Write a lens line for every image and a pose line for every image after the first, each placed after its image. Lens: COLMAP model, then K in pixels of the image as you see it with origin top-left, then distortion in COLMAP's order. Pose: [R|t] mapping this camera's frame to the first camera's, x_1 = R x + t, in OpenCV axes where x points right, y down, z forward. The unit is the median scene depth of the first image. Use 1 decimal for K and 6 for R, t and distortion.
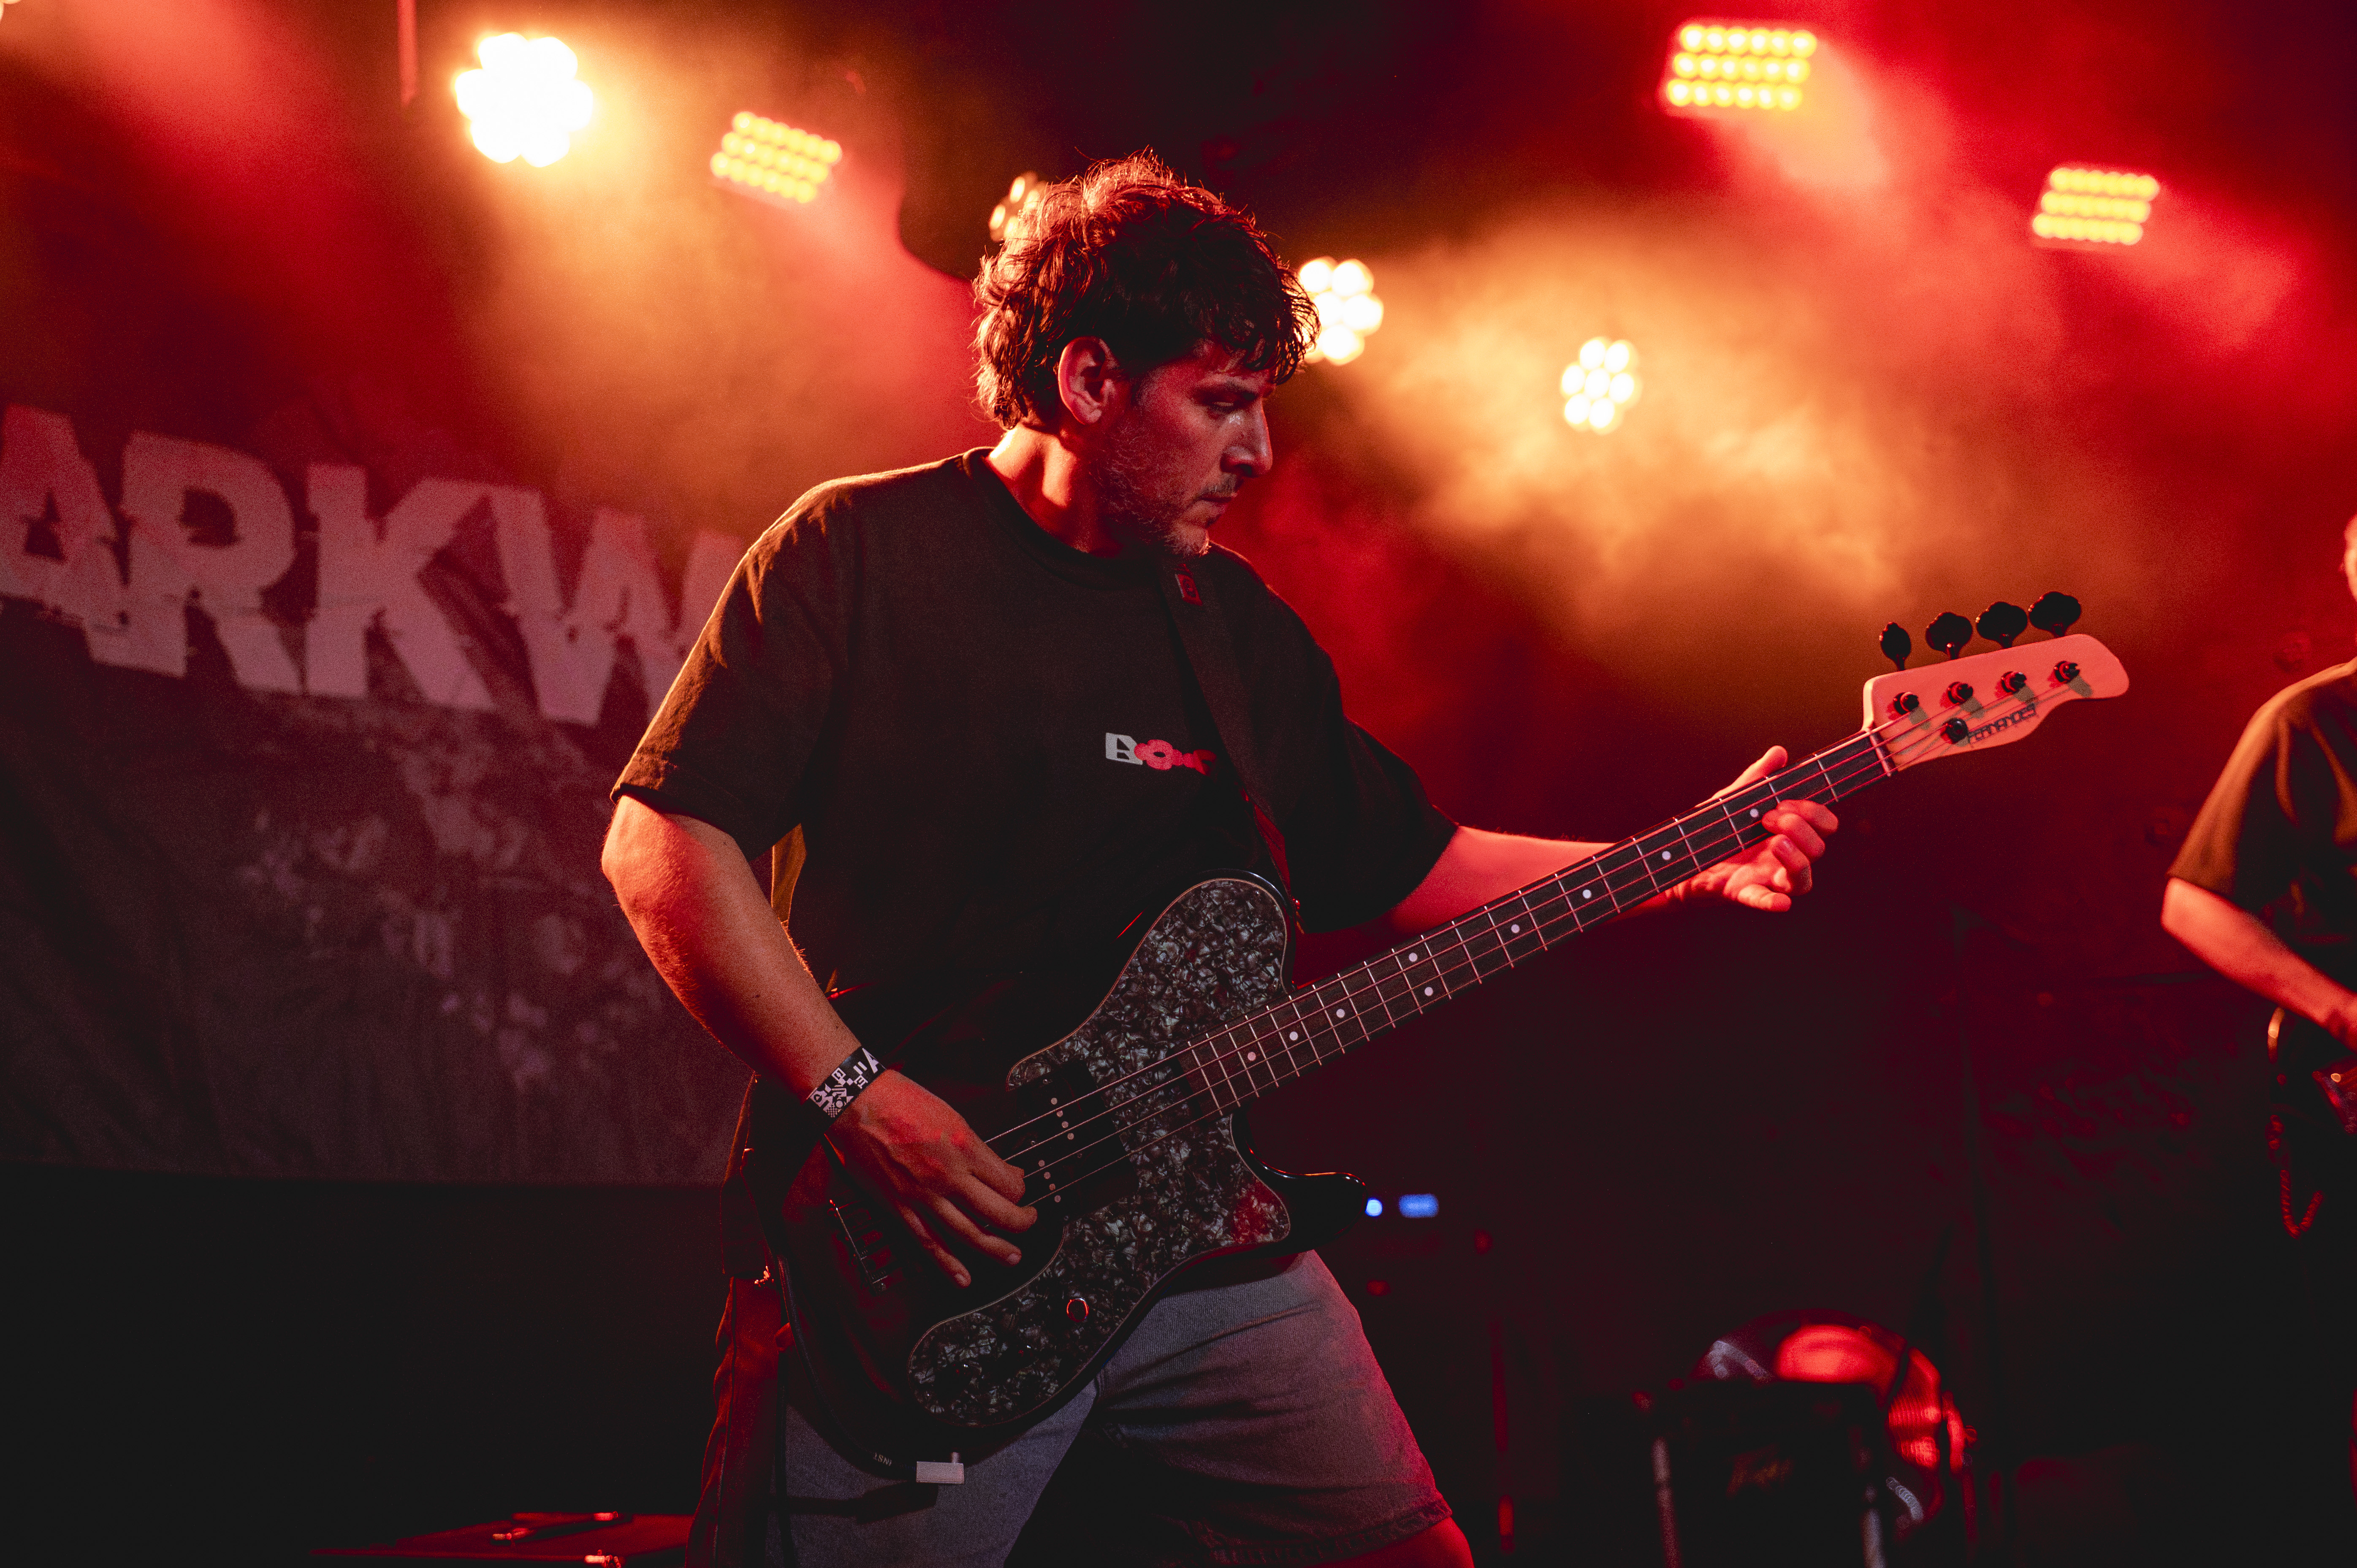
lens RADIAL K [[3146.1, 0, 1171.7], [0, 3146.1, 775.4], [0, 0, 1]] dist [-0.036562, 0.000000]
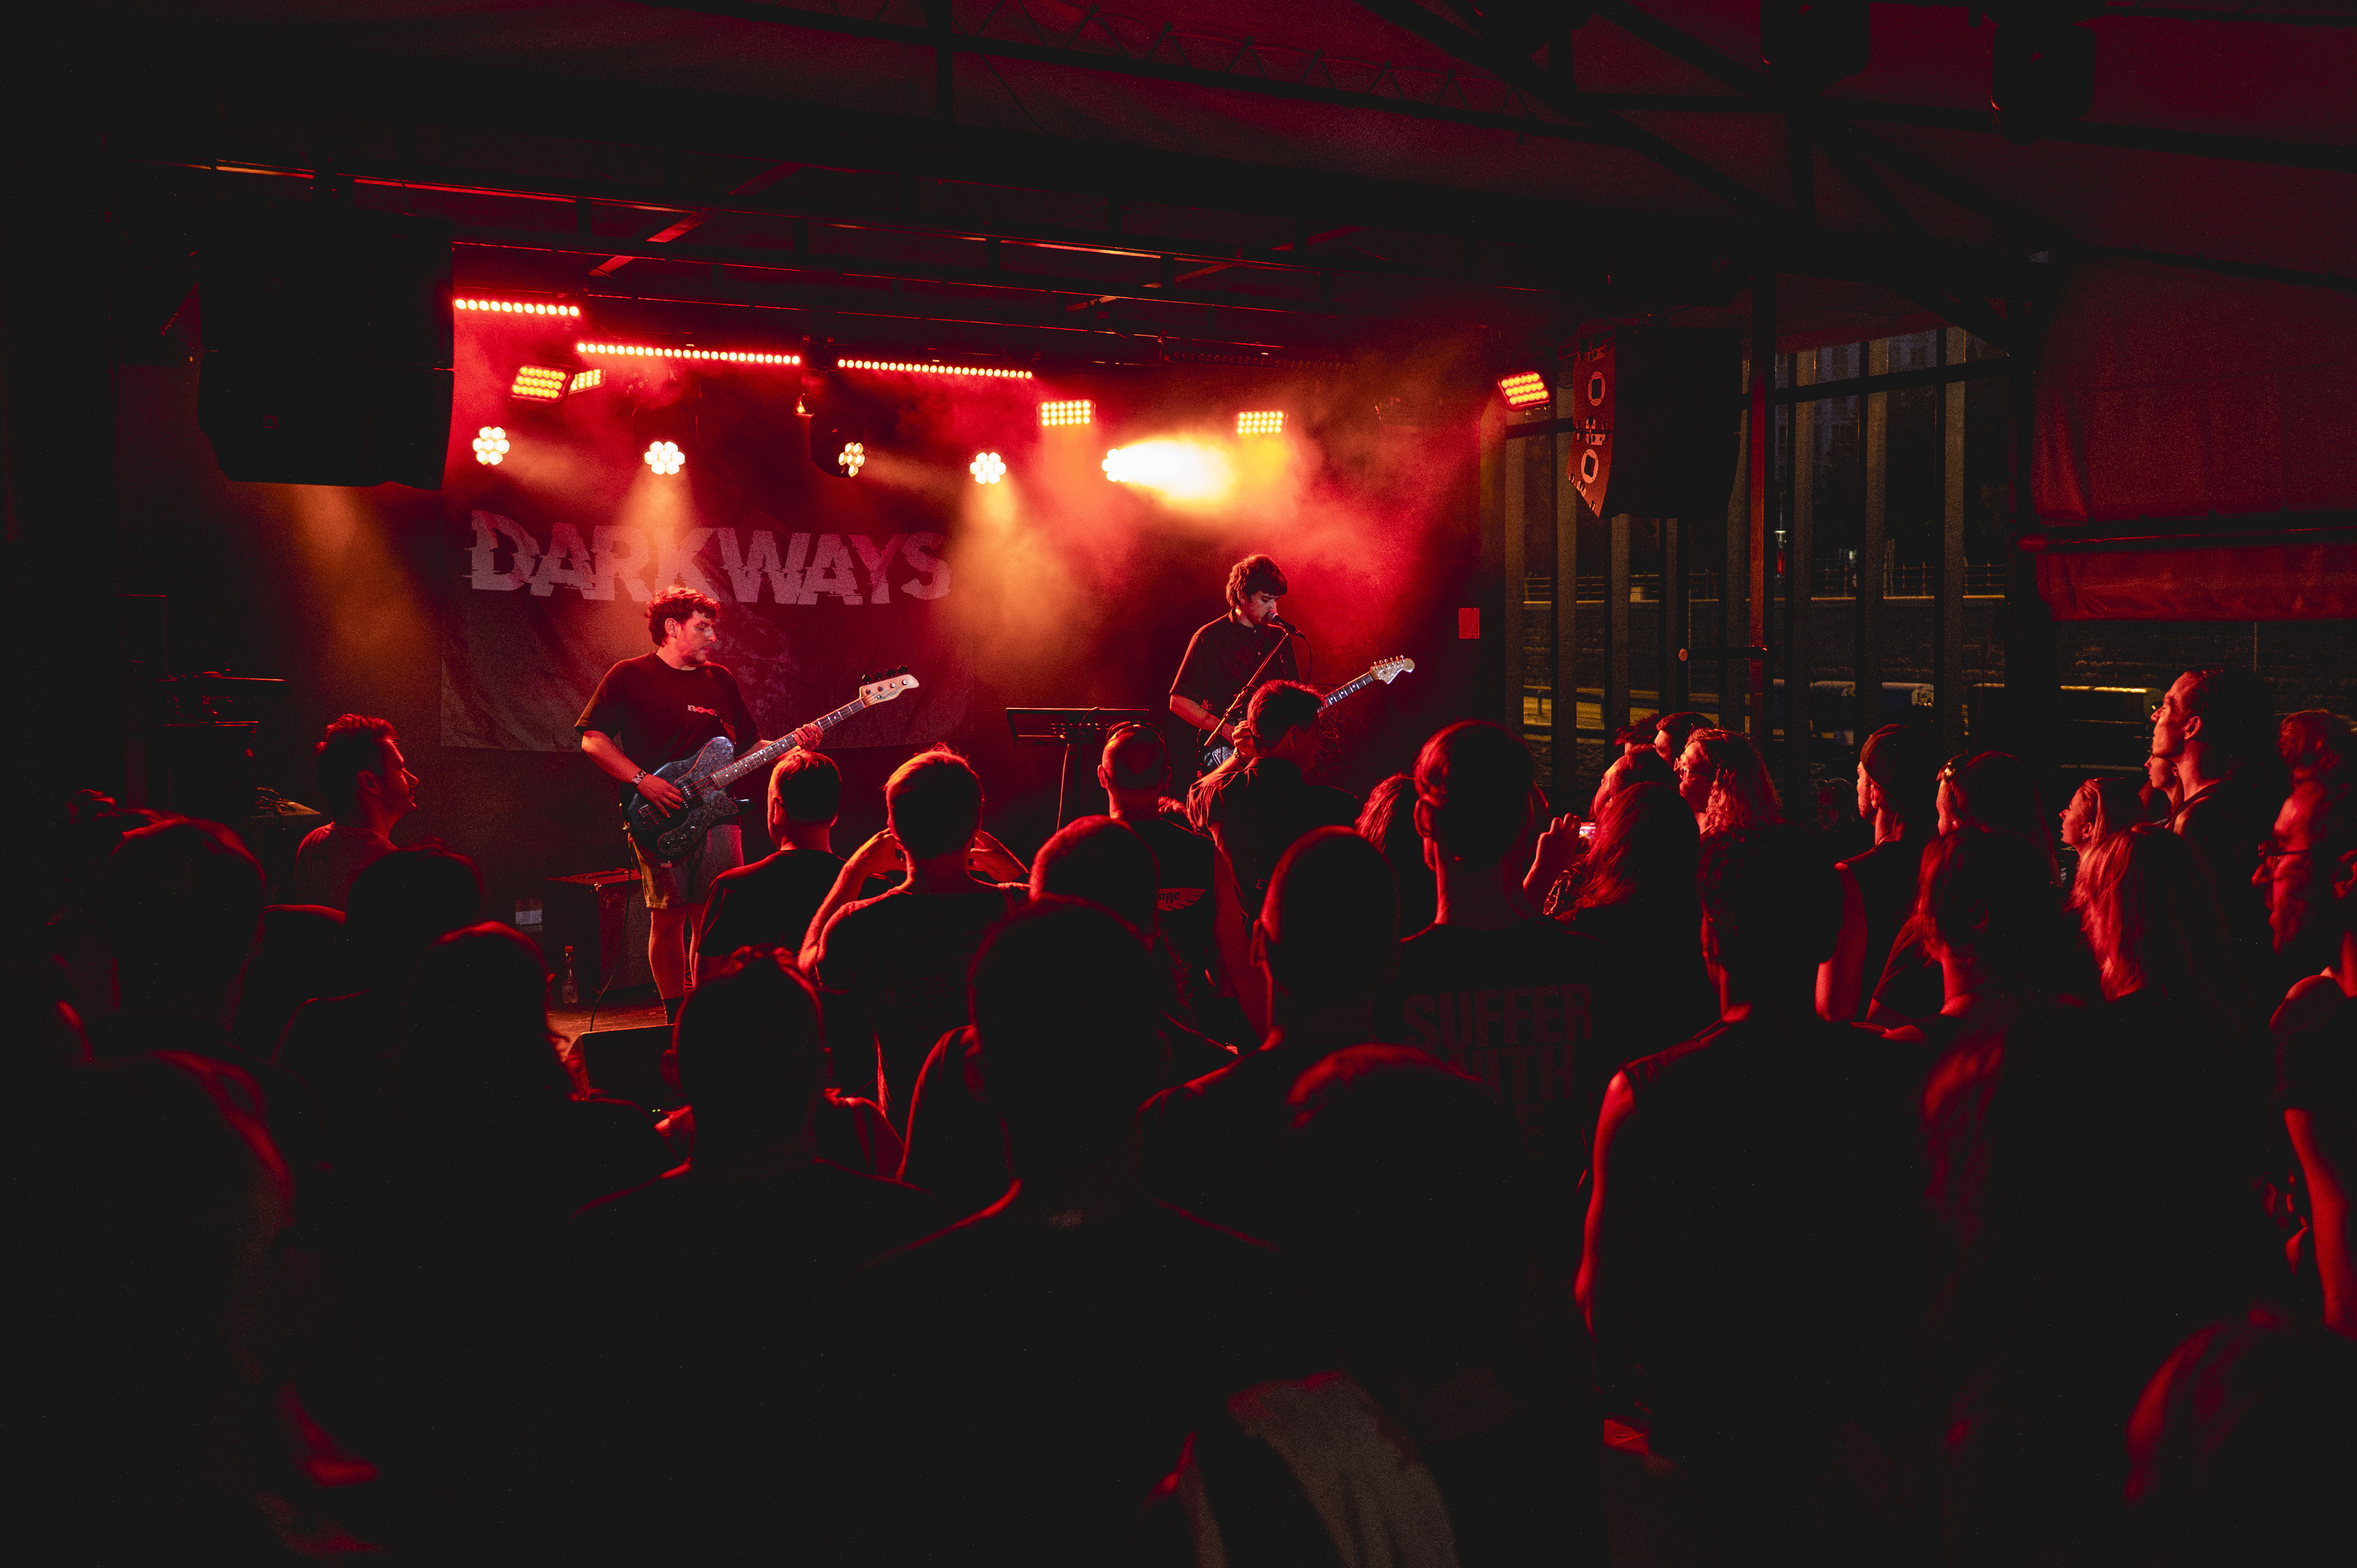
lens RADIAL K [[1863.9, 0, 1179.2], [0, 1863.9, 787.8], [0, 0, 1]] dist [0.007222, 0.000566]
pose [[0.990467, -0.000966, -0.137744, 0.500061], [0.028279, 0.980101, 0.196474, -0.193701], [0.134813, -0.198497, 0.970786, -0.788642]]
